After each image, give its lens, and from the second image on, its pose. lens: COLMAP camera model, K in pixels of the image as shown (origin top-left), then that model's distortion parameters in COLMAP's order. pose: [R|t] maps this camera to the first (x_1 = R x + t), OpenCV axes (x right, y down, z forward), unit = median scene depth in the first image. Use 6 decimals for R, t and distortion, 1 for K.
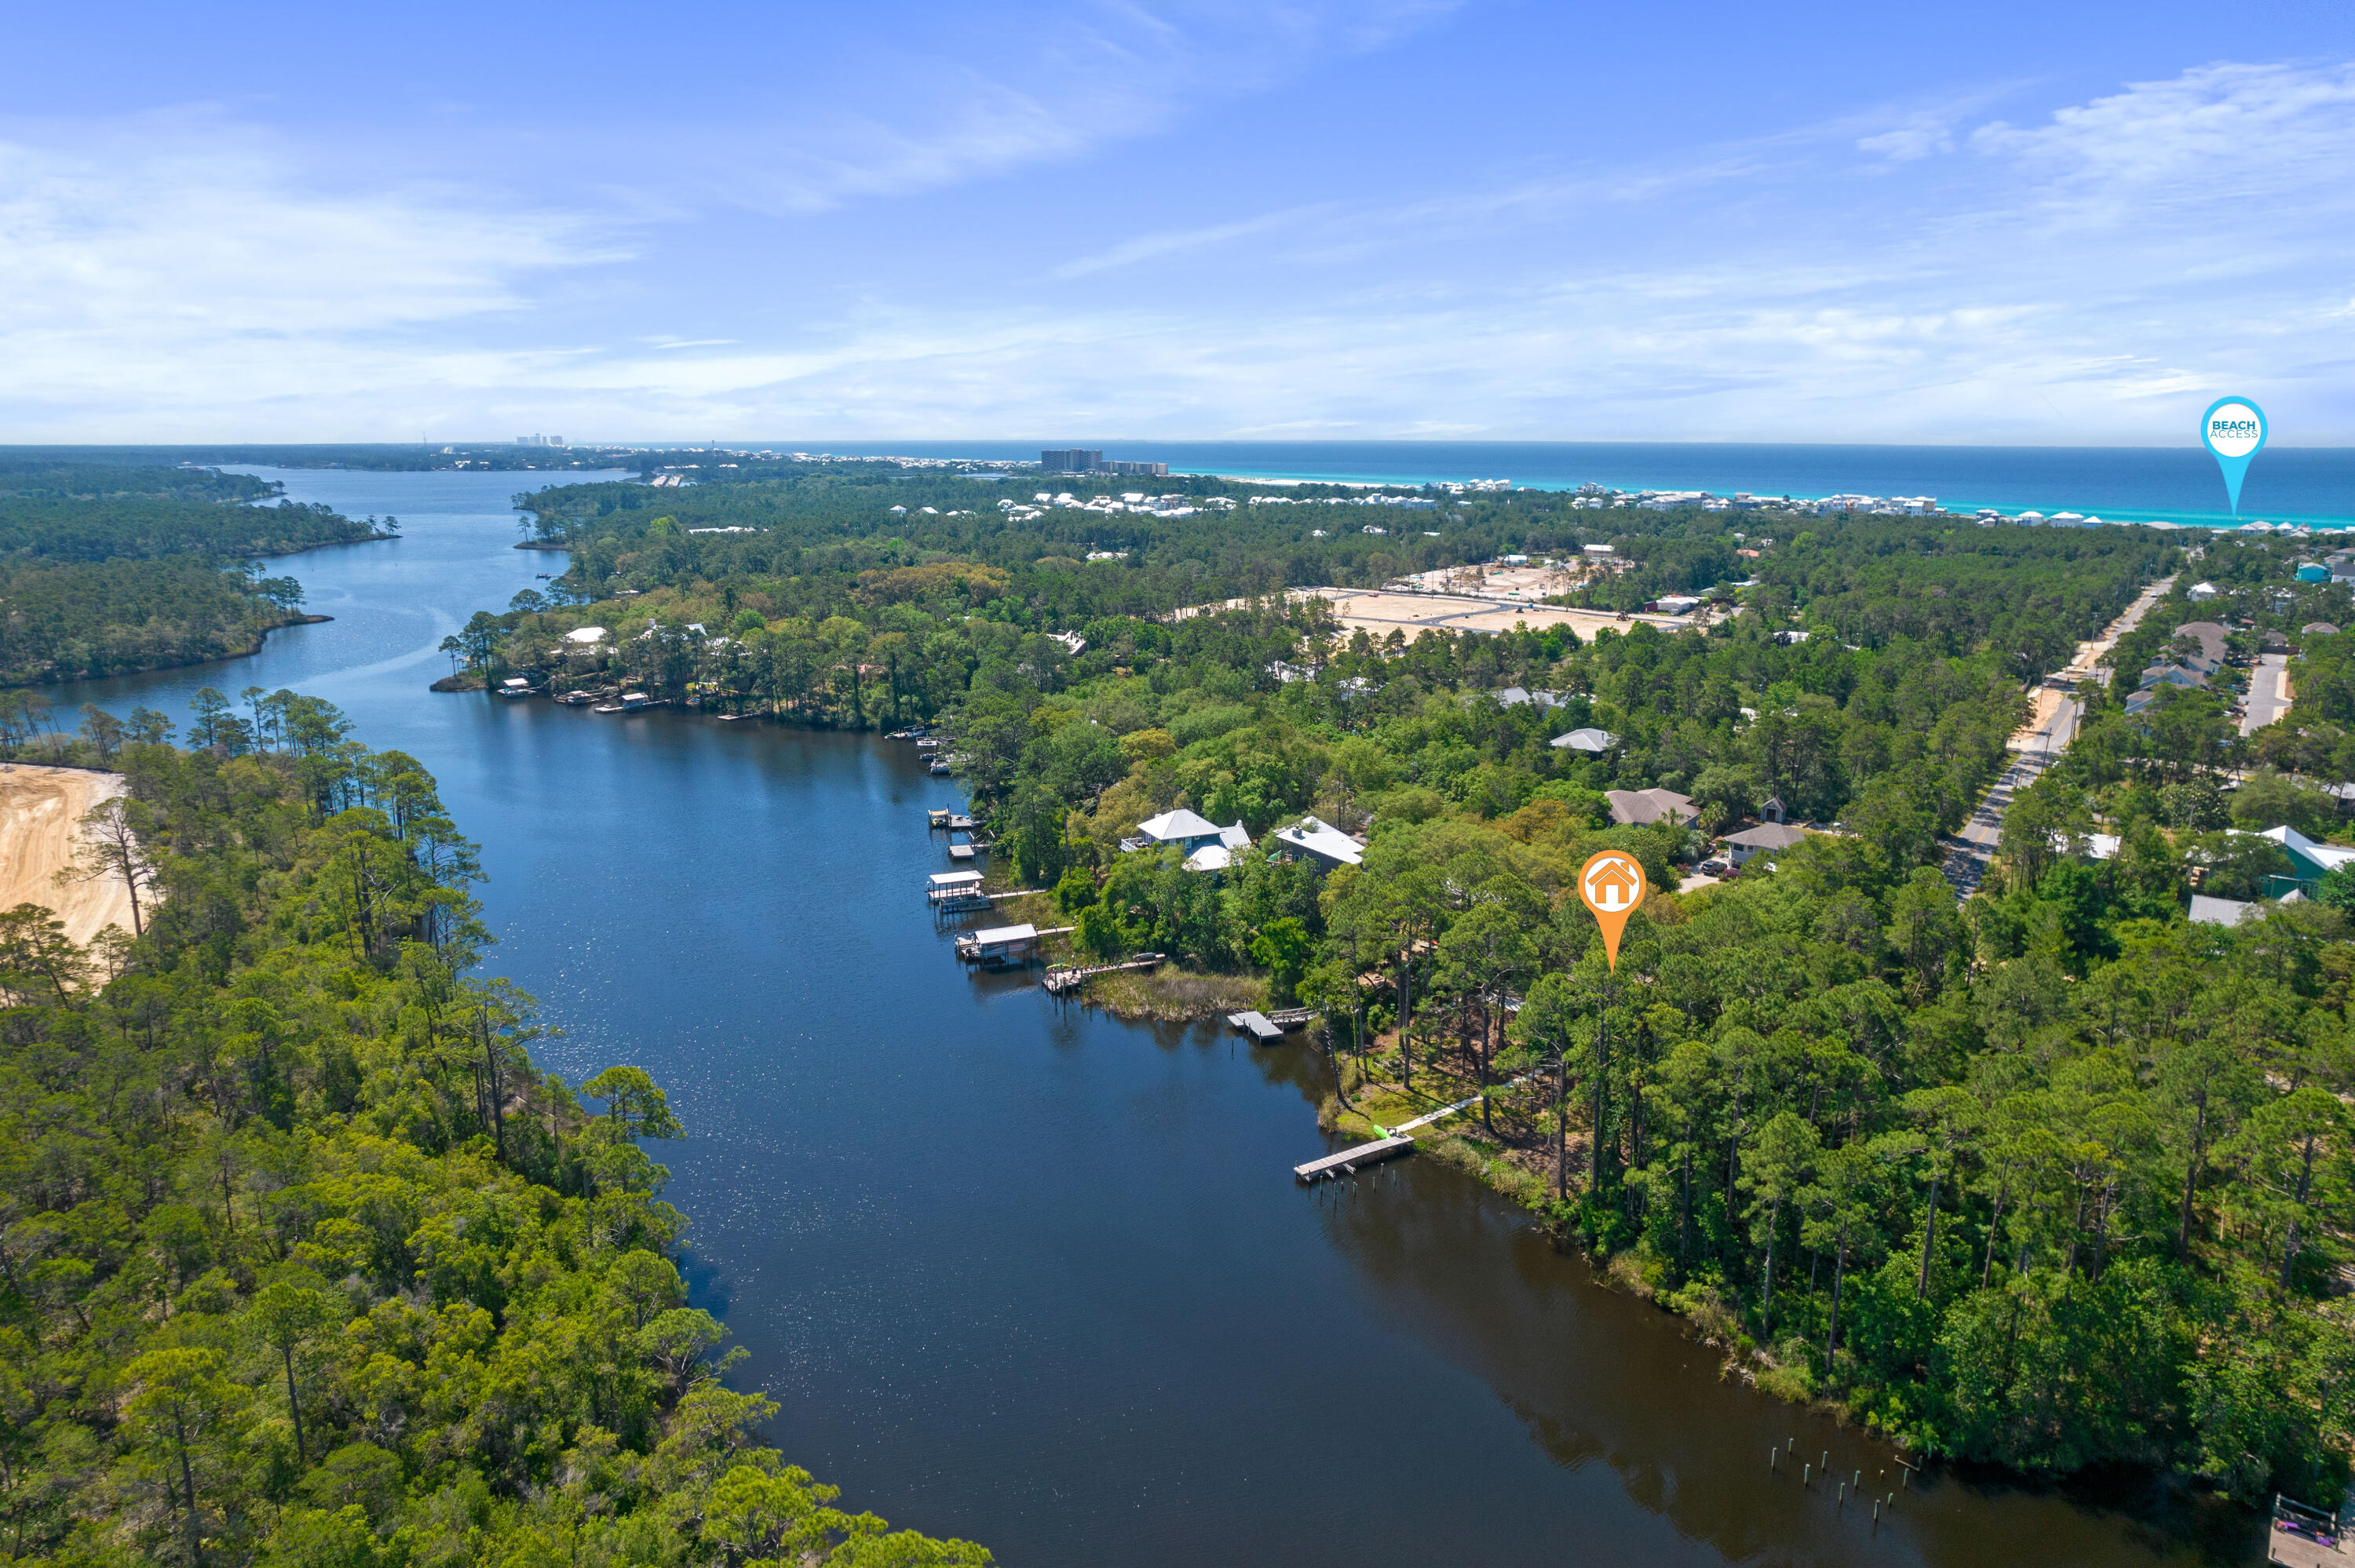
lens RADIAL K [[1510.3, 0, 1160.9], [0, 1510.3, 783.5], [0, 0, 1]] dist [-0.039287, 0.000448]
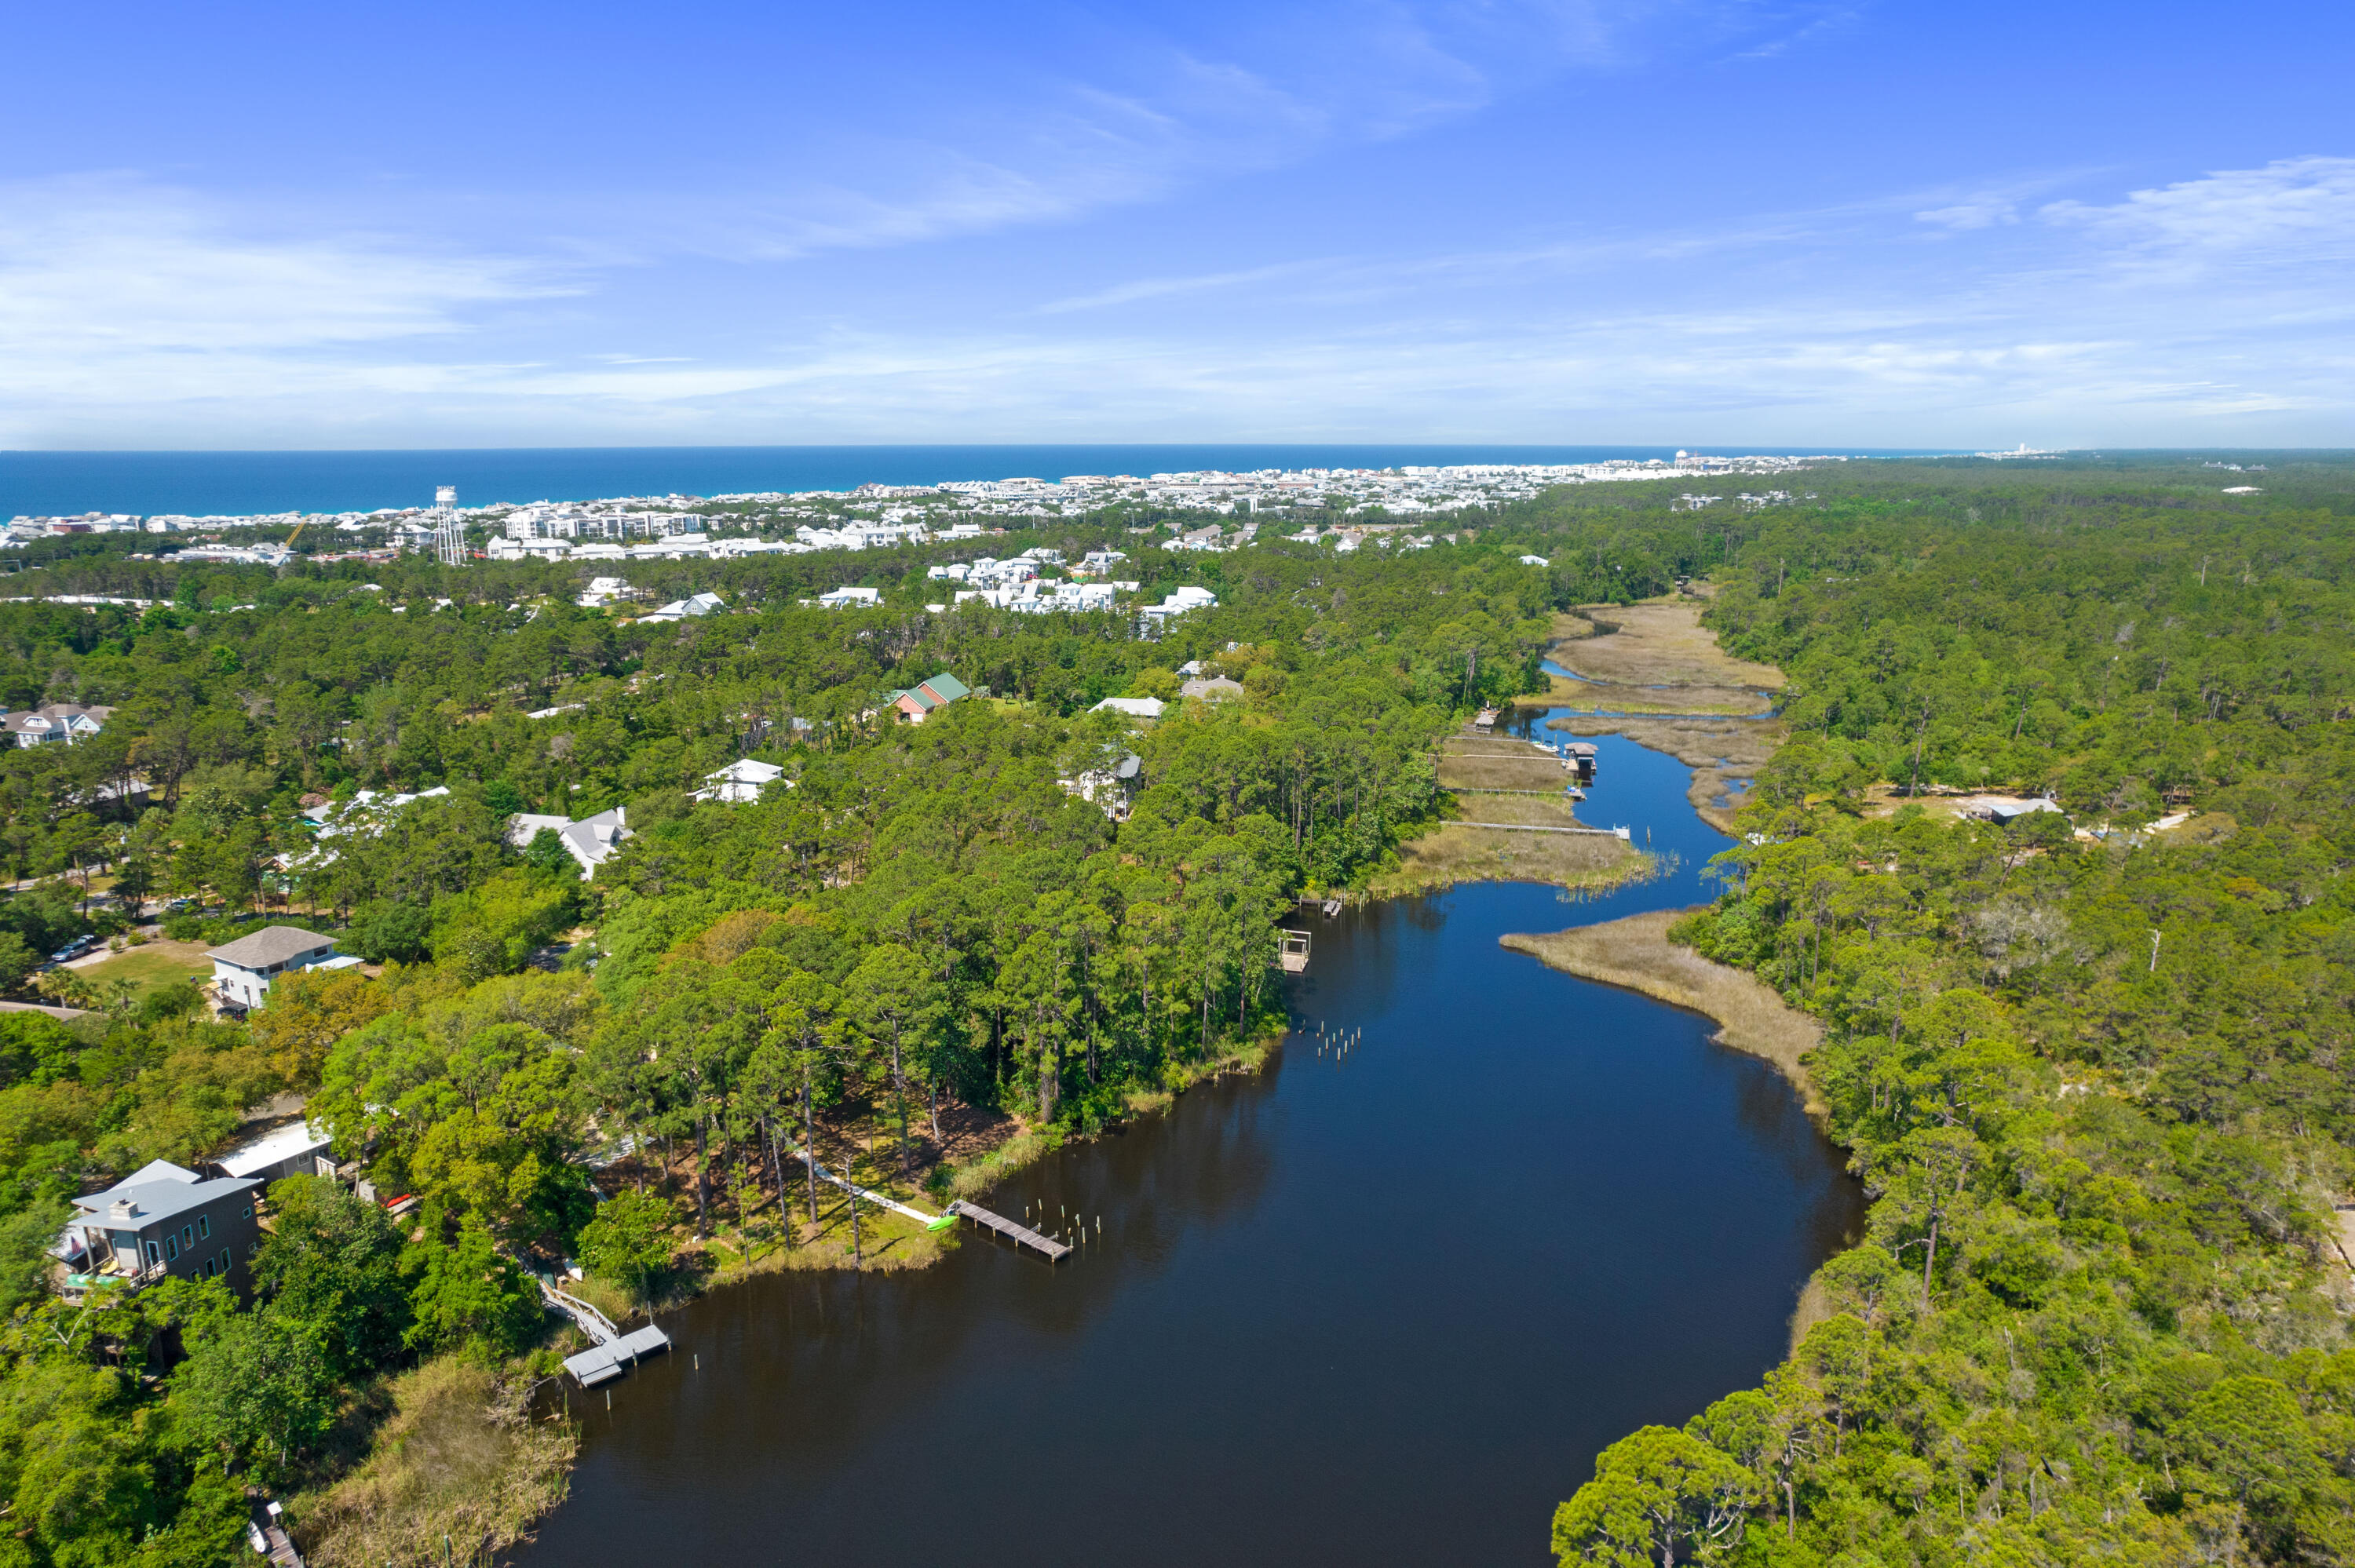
lens RADIAL K [[1510.3, 0, 1160.9], [0, 1510.3, 783.5], [0, 0, 1]] dist [-0.039287, 0.000448]
pose [[-0.364550, -0.206660, 0.907962, -0.568538], [0.208099, 0.932321, 0.295757, -0.217207], [-0.907633, 0.296764, -0.296872, 0.907093]]
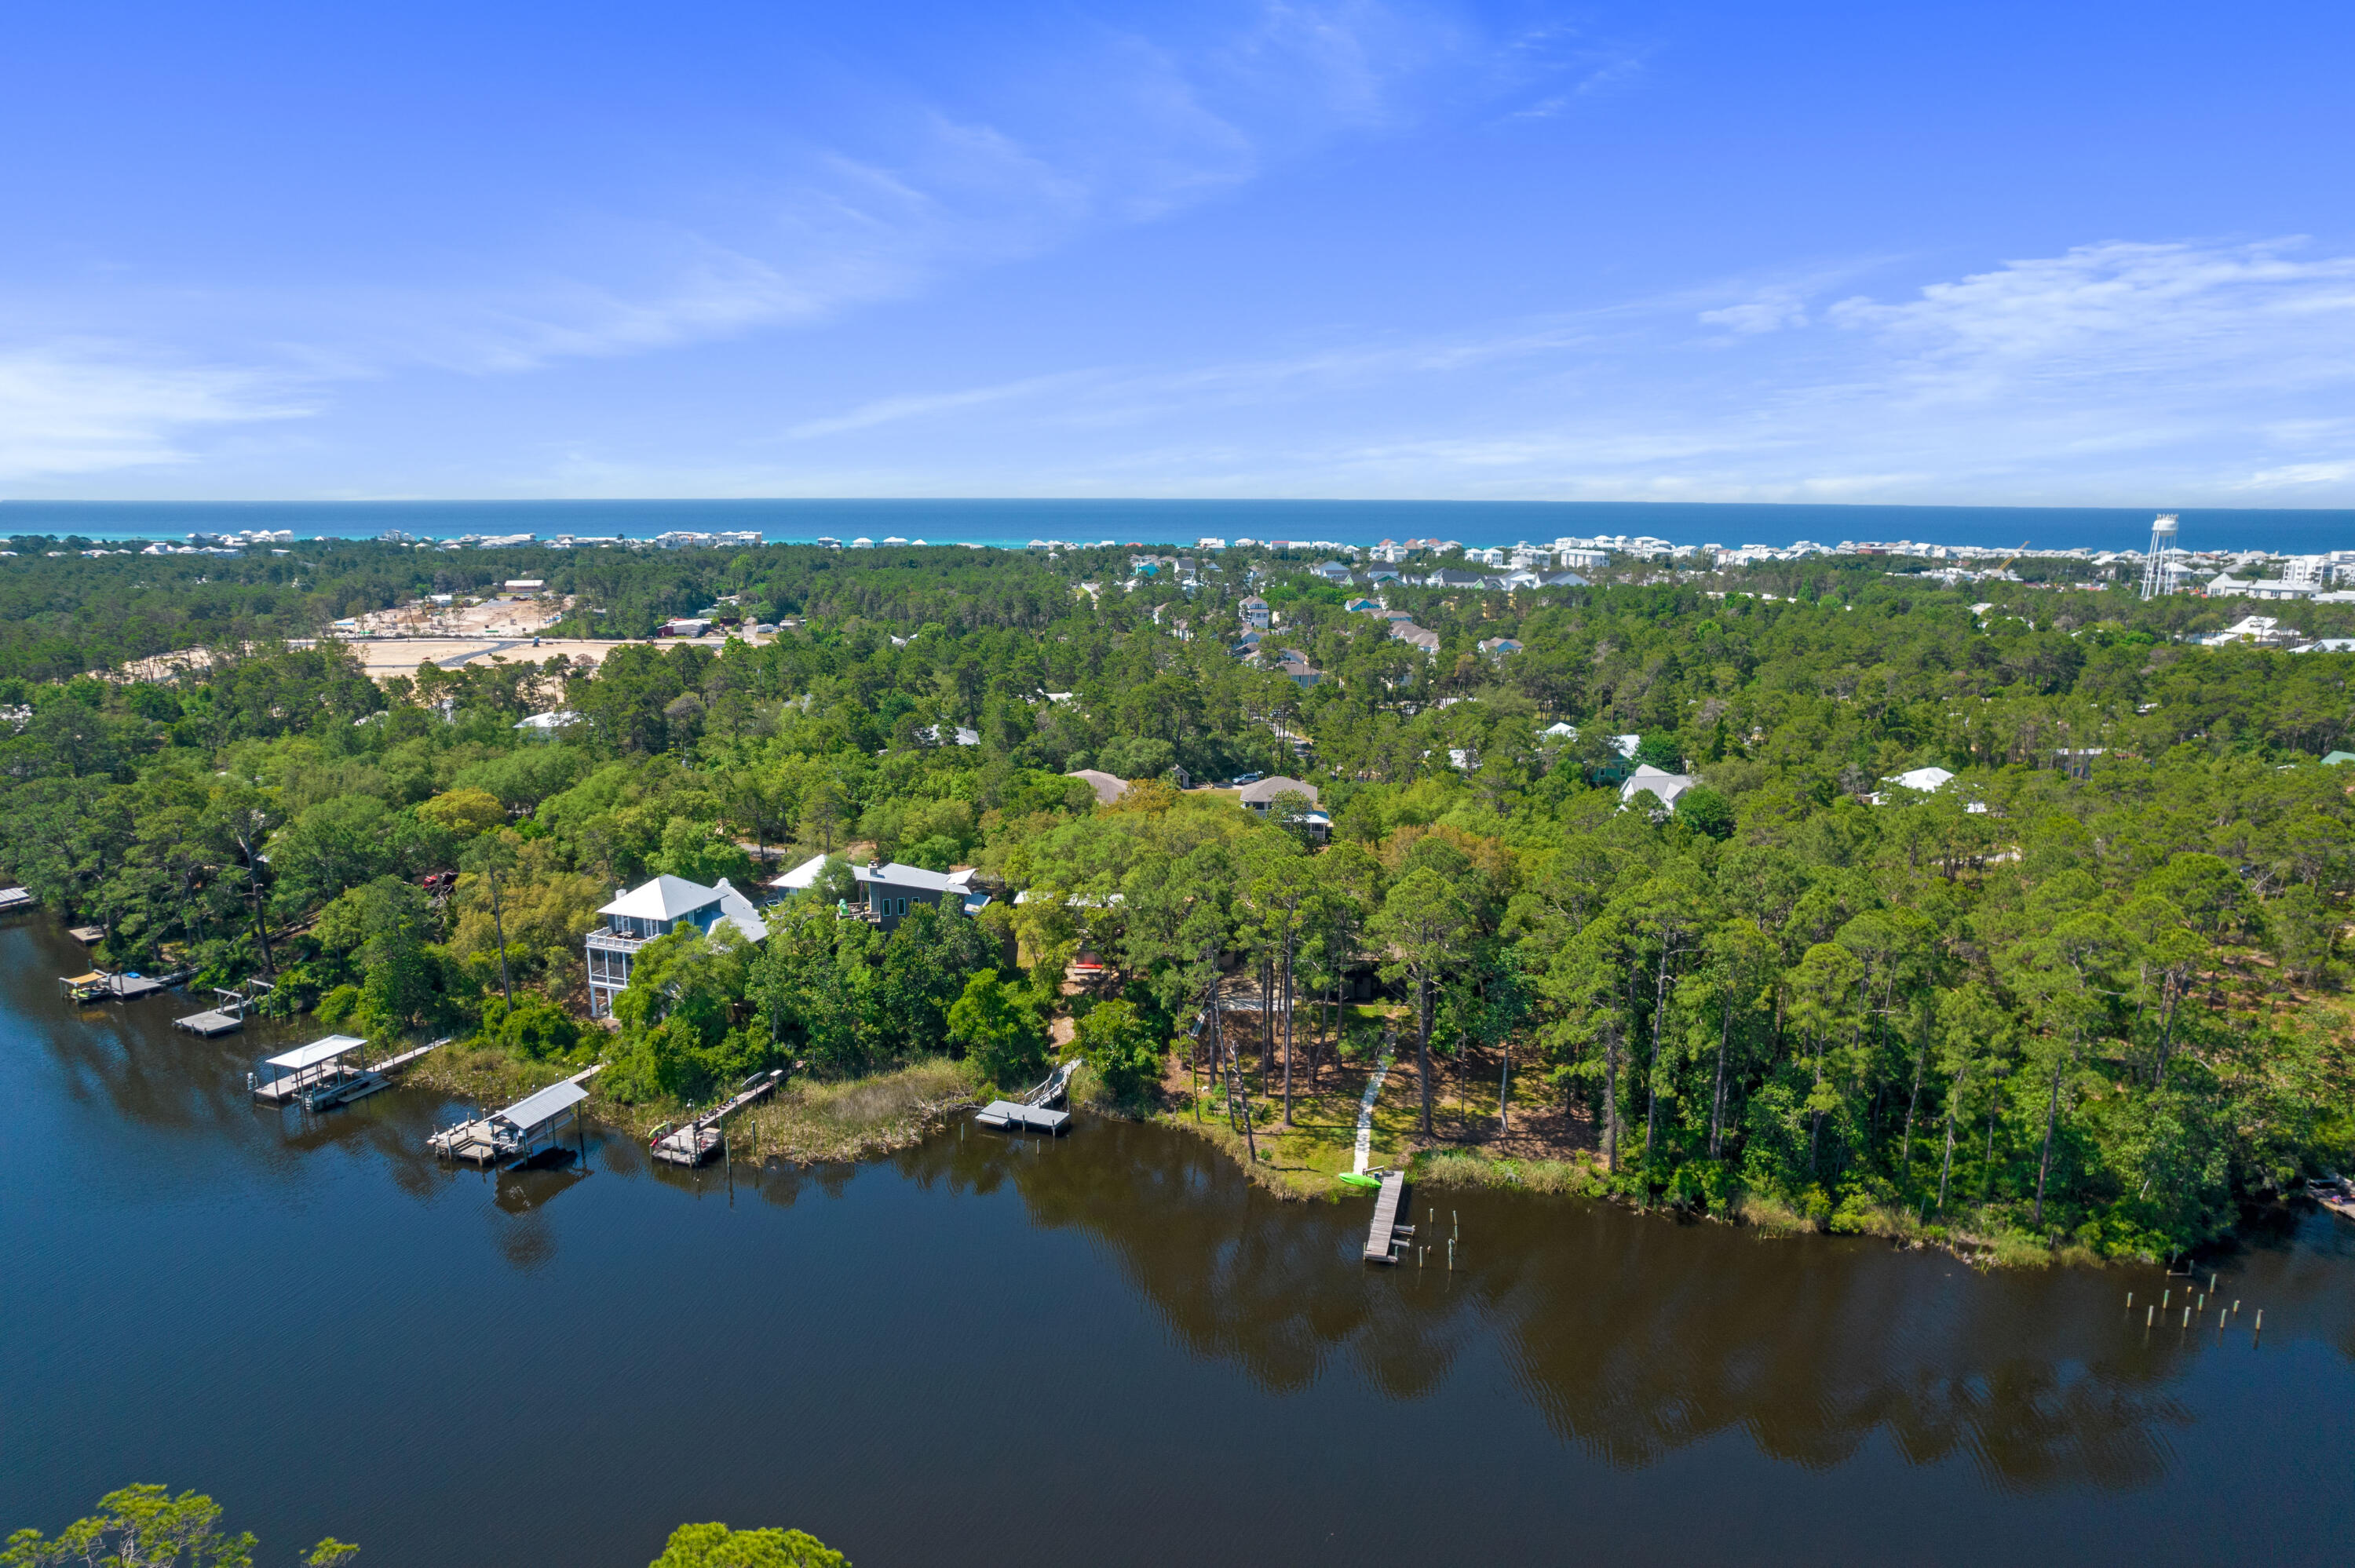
lens RADIAL K [[1510.3, 0, 1162.4], [0, 1510.3, 786.1], [0, 0, 1]] dist [-0.071353, 0.068636]
pose [[0.699834, -0.131434, 0.702109, -0.385874], [0.155449, 0.987391, 0.029893, -0.010818], [-0.697185, 0.088222, 0.711442, 0.416328]]
